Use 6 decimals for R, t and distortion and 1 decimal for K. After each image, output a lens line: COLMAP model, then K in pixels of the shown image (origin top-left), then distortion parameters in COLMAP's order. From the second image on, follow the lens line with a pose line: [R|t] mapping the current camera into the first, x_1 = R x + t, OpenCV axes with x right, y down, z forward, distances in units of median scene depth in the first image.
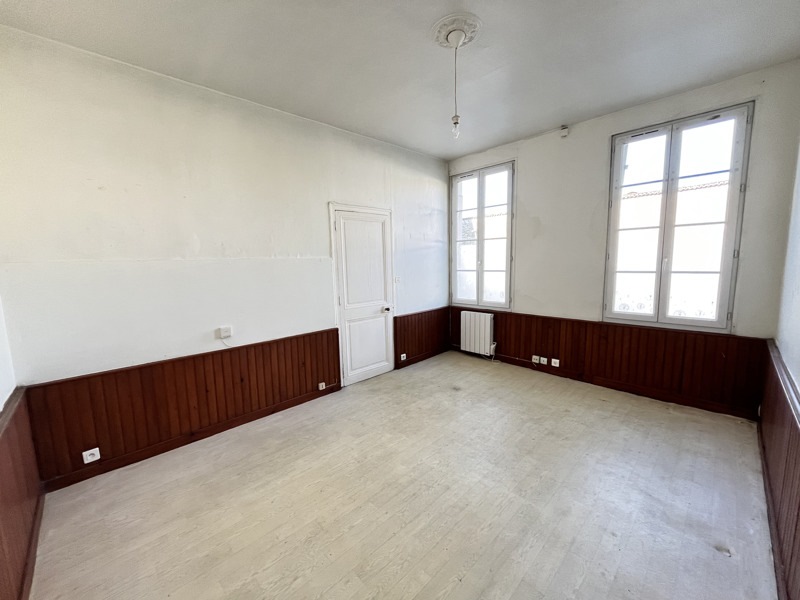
lens RADIAL K [[319.7, 0, 398.7], [0, 319.7, 299.9], [0, 0, 1]] dist [-0.002491, -0.000447]
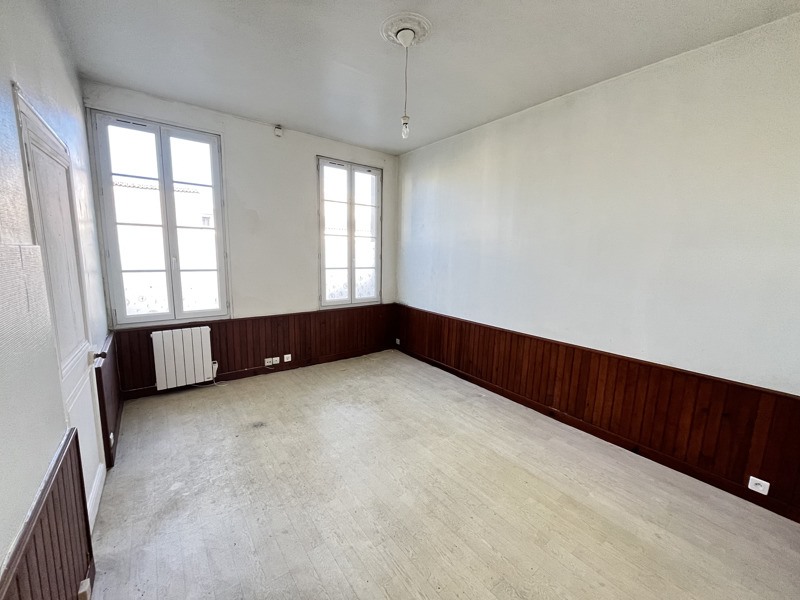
lens RADIAL K [[319.7, 0, 398.7], [0, 319.7, 299.9], [0, 0, 1]] dist [-0.002491, -0.000447]
pose [[0.116079, -0.113164, 0.986772, -0.492081], [0.101157, 0.989669, 0.101597, -0.060698], [-0.988075, 0.088026, 0.126327, 0.534475]]
